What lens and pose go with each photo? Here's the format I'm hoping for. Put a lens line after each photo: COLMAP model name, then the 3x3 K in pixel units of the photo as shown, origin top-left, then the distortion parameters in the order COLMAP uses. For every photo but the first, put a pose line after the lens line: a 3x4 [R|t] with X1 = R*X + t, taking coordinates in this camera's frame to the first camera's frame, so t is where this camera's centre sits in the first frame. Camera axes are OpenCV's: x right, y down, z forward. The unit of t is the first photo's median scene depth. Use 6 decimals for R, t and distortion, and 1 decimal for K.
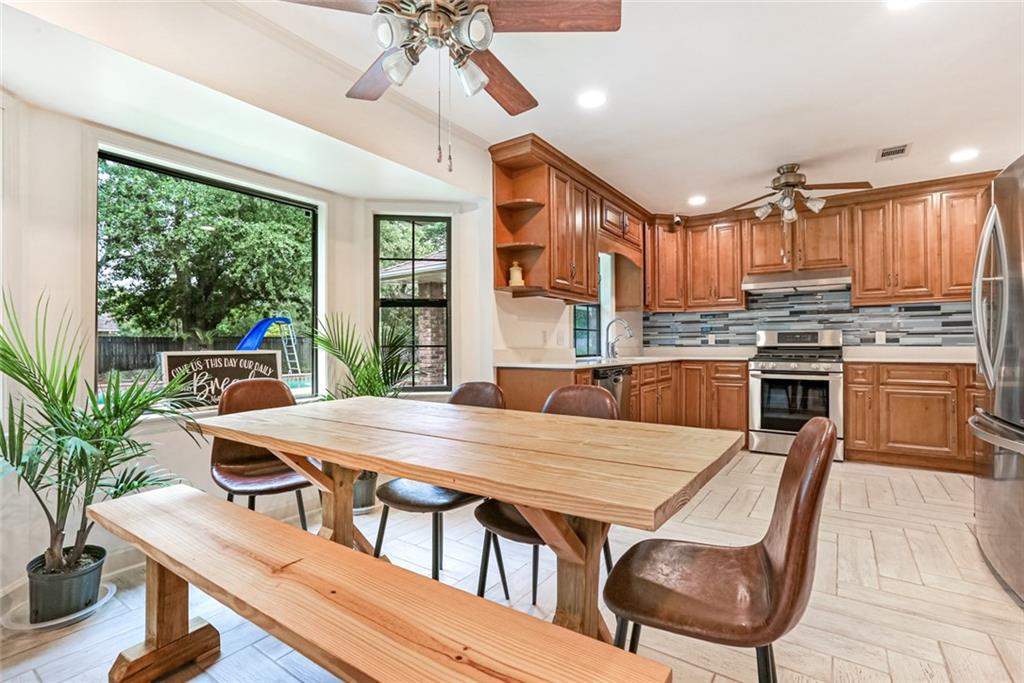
lens RADIAL K [[475.6, 0, 513.8], [0, 475.6, 346.6], [0, 0, 1]] dist [-0.026721, 0.013558]
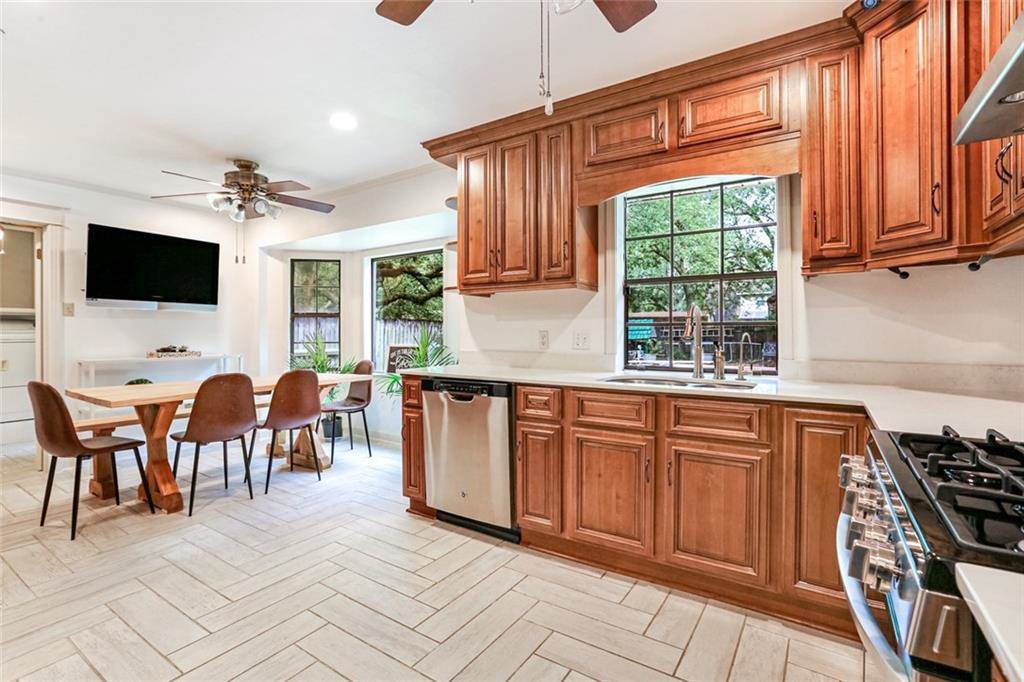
lens RADIAL K [[475.6, 0, 513.8], [0, 475.6, 334.0], [0, 0, 1]] dist [-0.026721, 0.013558]
pose [[0.021421, 0.007720, -0.999741, 0.838453], [-0.000475, 0.999970, 0.007711, -0.032763], [0.999770, 0.000310, 0.021424, 0.908731]]
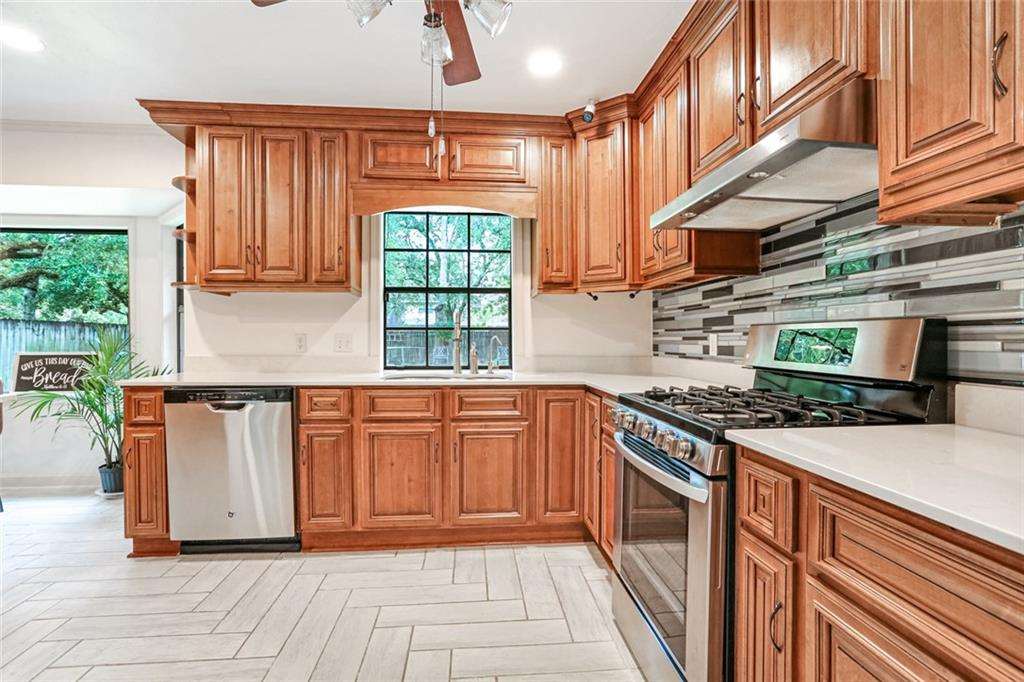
lens RADIAL K [[475.6, 0, 508.1], [0, 475.6, 344.6], [0, 0, 1]] dist [-0.026721, 0.013558]
pose [[0.634938, 0.015740, -0.772402, 0.852673], [-0.005090, 0.999856, 0.016191, -0.028585], [0.772546, -0.006348, 0.634927, 0.748984]]
